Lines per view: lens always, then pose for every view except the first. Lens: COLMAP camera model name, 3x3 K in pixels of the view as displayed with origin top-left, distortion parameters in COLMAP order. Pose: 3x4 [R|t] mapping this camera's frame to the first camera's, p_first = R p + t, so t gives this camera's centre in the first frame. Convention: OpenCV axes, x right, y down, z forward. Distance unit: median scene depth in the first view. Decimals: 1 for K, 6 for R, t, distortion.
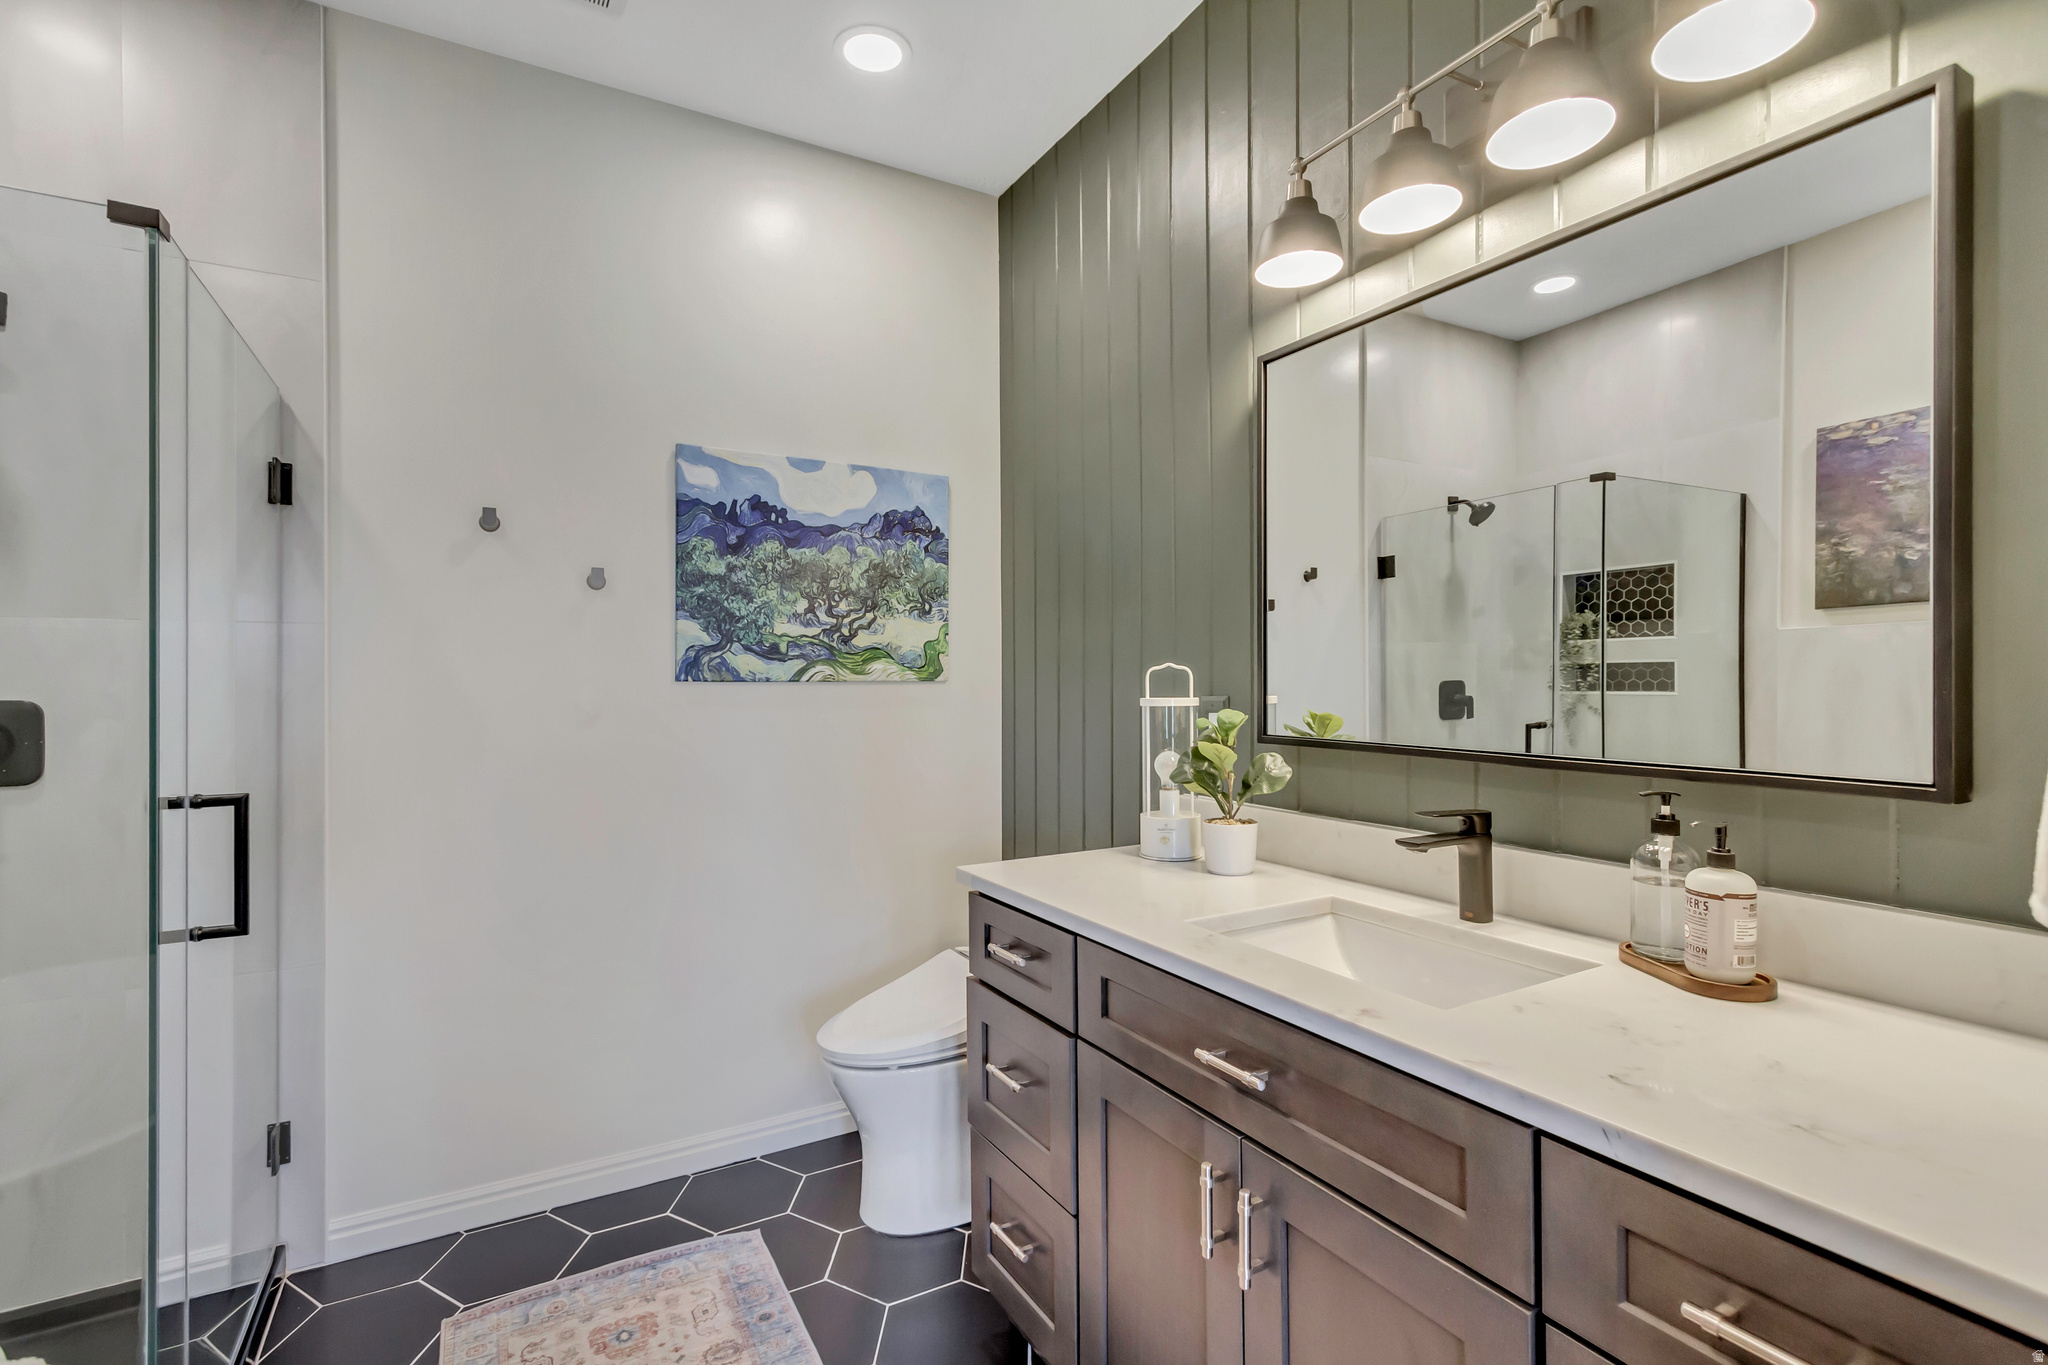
lens RADIAL K [[944.7, 0, 1022.2], [0, 944.7, 698.3], [0, 0, 1]] dist [0.008696, -0.000817]
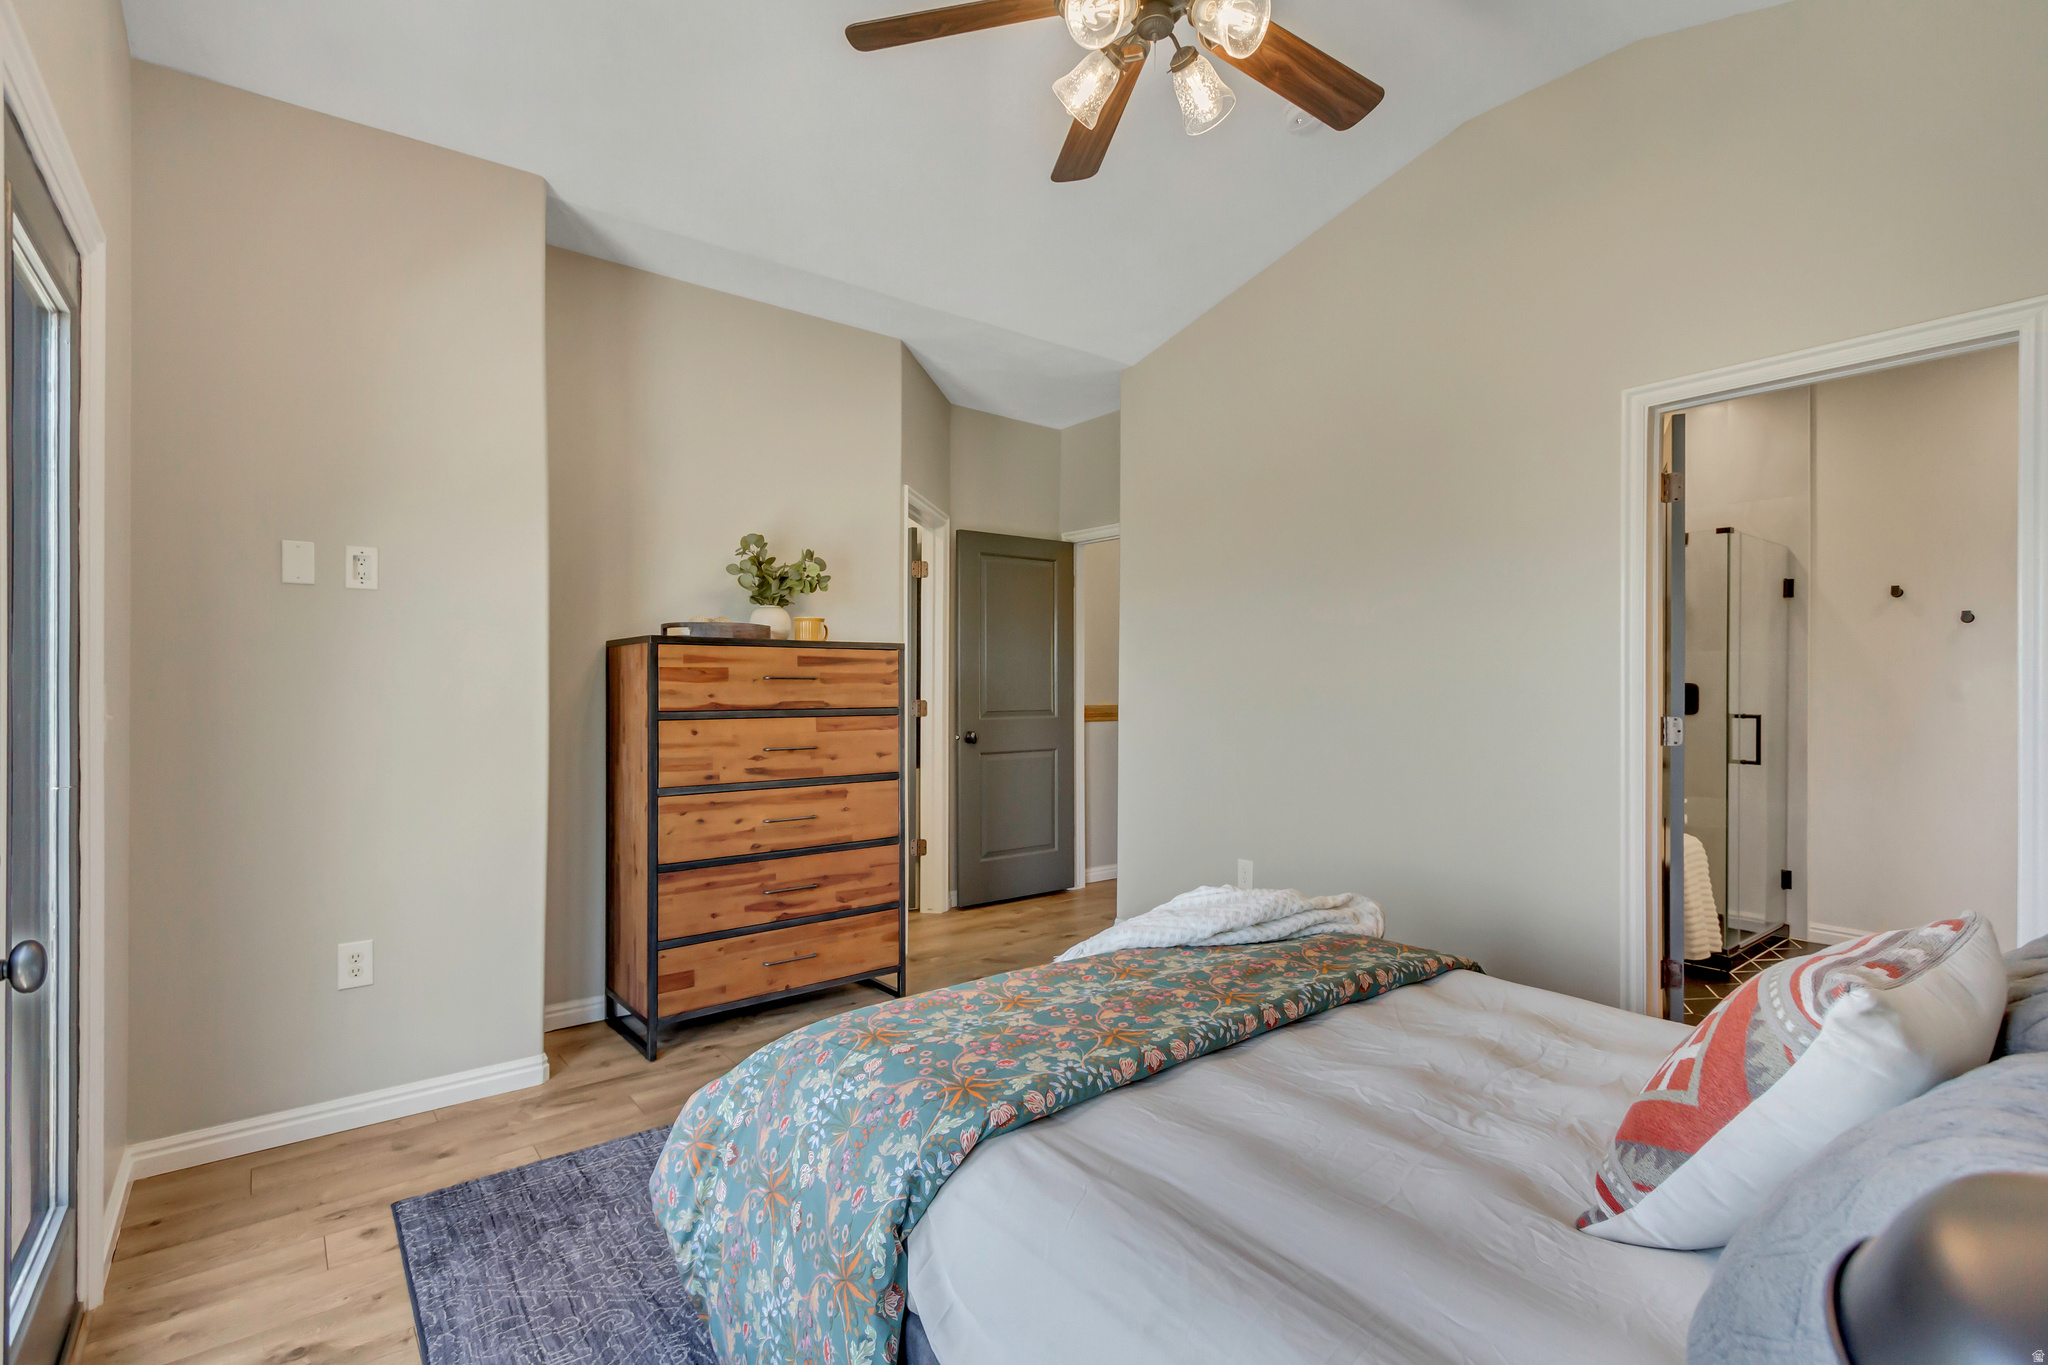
lens RADIAL K [[944.7, 0, 1024.0], [0, 944.7, 682.5], [0, 0, 1]] dist [0.009891, -0.002705]
pose [[0.144181, -0.001964, -0.989549, 1.214686], [-0.013445, 0.999902, -0.003944, 0.034531], [0.989460, 0.013873, 0.144140, -1.146695]]
